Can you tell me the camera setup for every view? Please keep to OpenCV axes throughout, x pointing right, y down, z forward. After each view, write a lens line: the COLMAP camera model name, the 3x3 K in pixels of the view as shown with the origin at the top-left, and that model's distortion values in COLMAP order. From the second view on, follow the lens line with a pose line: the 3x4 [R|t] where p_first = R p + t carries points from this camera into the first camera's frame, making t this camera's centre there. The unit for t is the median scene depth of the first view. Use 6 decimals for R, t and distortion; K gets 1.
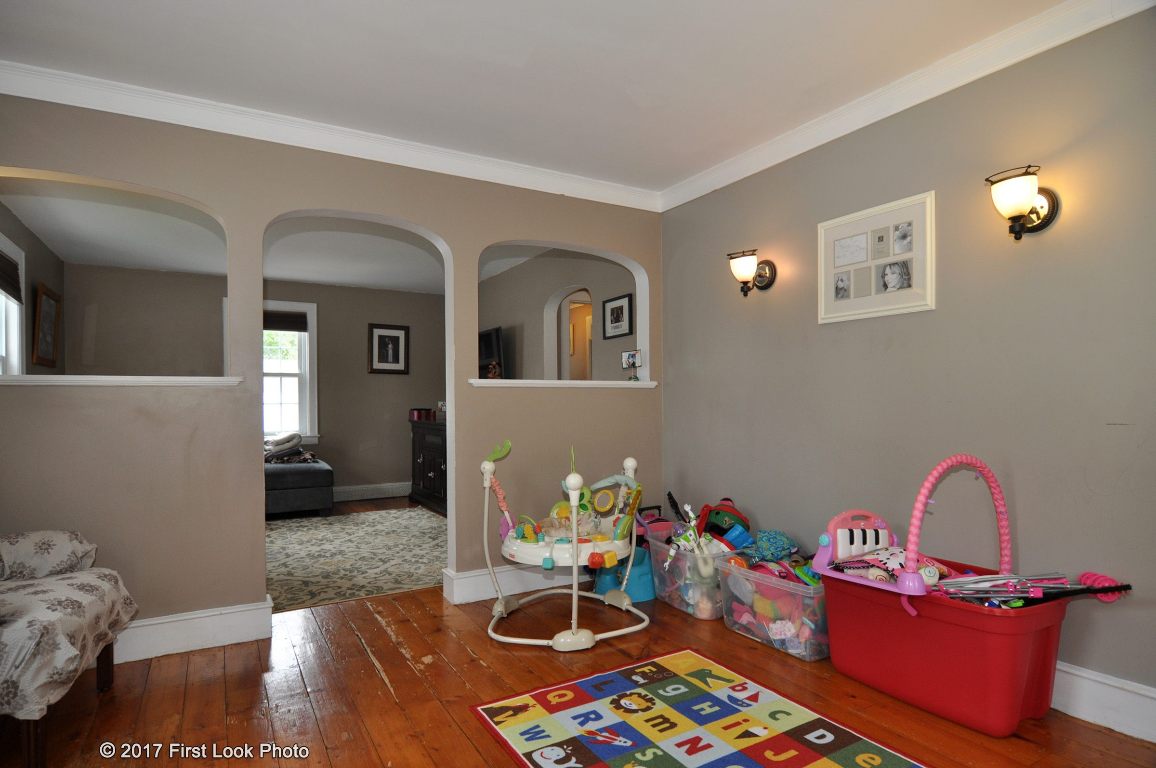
lens RADIAL K [[647.8, 0, 573.5], [0, 647.8, 391.5], [0, 0, 1]] dist [-0.021016, -0.008344]
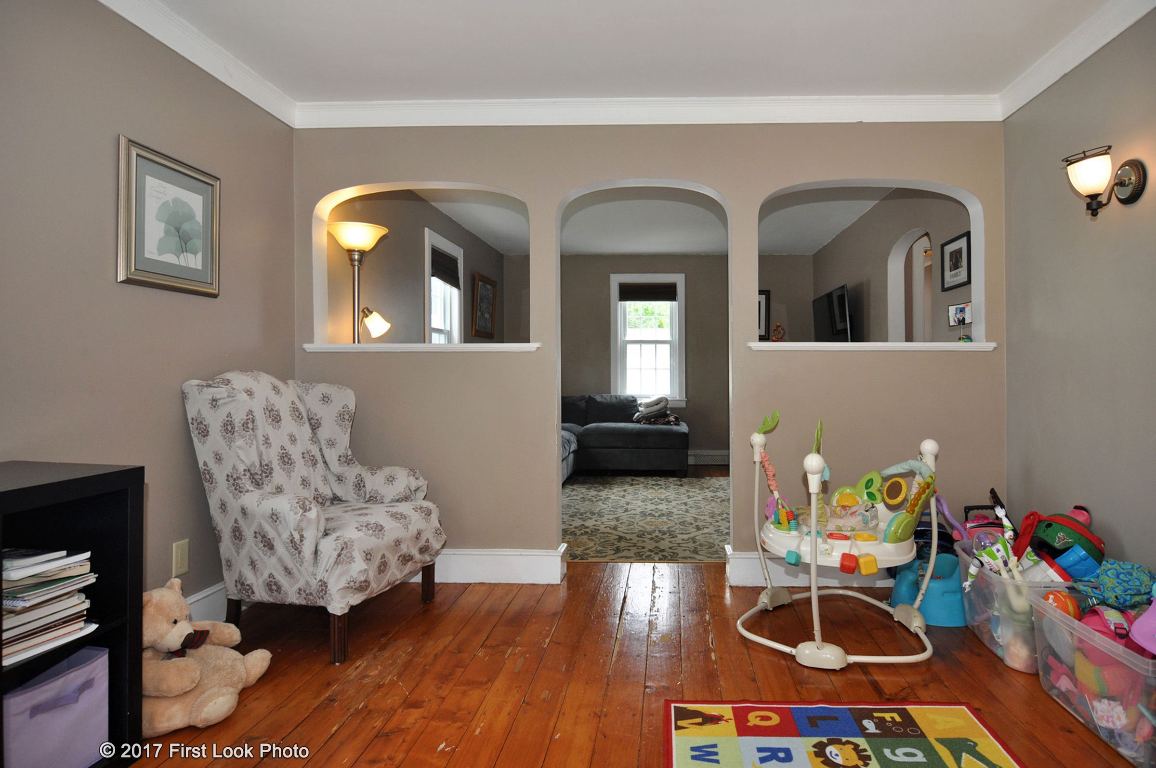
lens RADIAL K [[647.8, 0, 614.2], [0, 647.8, 354.7], [0, 0, 1]] dist [-0.021016, -0.008344]
pose [[0.833018, -0.004372, -0.553228, 0.216180], [0.001231, 0.999981, -0.006050, 0.004333], [0.553244, 0.004359, 0.833008, 0.151293]]
